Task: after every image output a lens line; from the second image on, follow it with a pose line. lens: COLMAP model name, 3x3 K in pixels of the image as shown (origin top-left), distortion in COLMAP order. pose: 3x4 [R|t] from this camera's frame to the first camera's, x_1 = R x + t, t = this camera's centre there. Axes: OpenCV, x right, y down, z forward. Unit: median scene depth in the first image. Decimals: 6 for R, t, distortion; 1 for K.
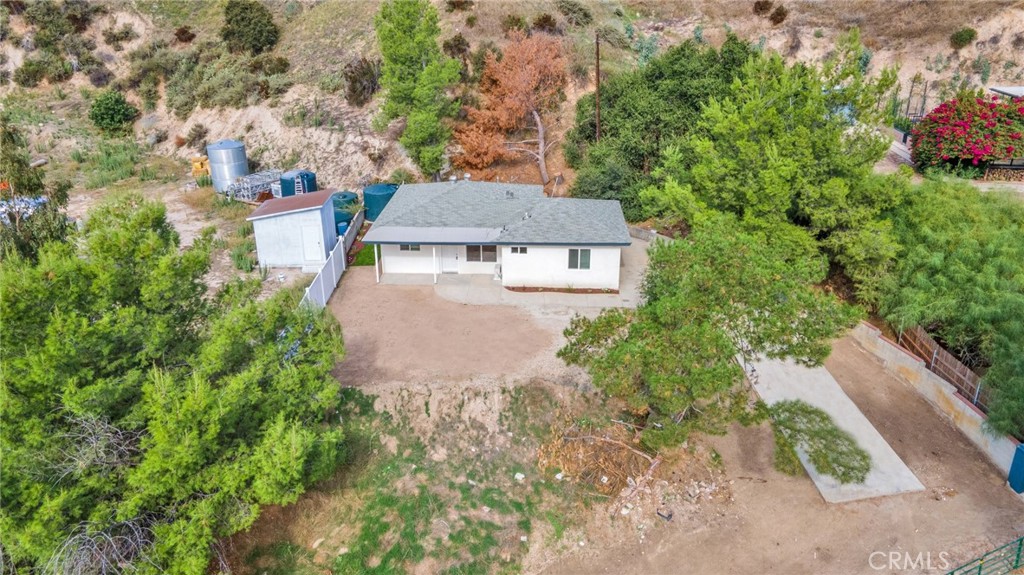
lens RADIAL K [[767.7, 0, 503.8], [0, 767.7, 278.6], [0, 0, 1]] dist [0.046468, 0.006139]
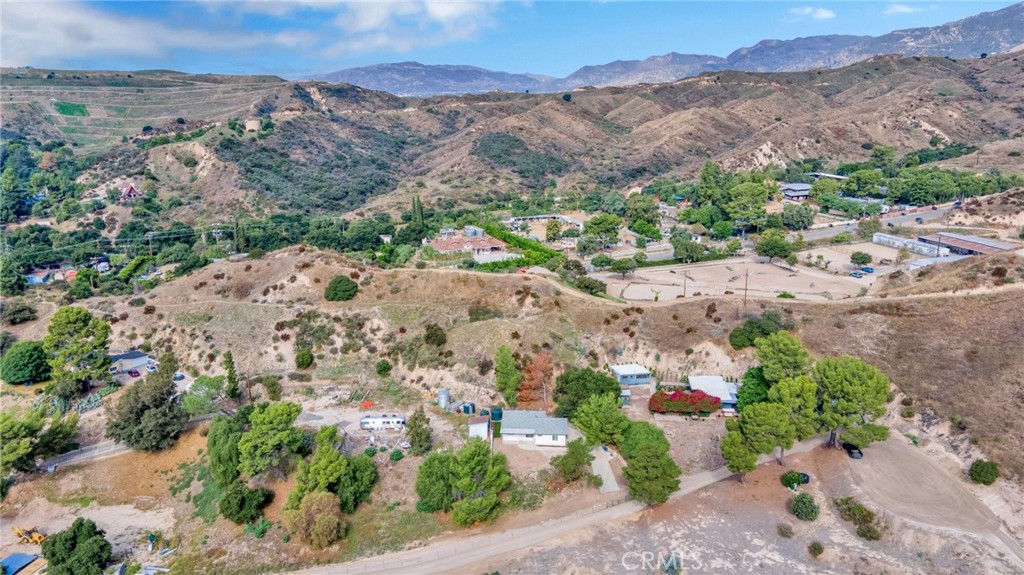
lens RADIAL K [[764.4, 0, 508.5], [0, 764.4, 289.6], [0, 0, 1]] dist [0.061012, -0.005916]
pose [[0.999957, 0.006549, 0.006498, -0.118682], [-0.005766, 0.993470, -0.113947, -0.231053], [-0.007202, 0.113904, 0.993466, -2.075585]]
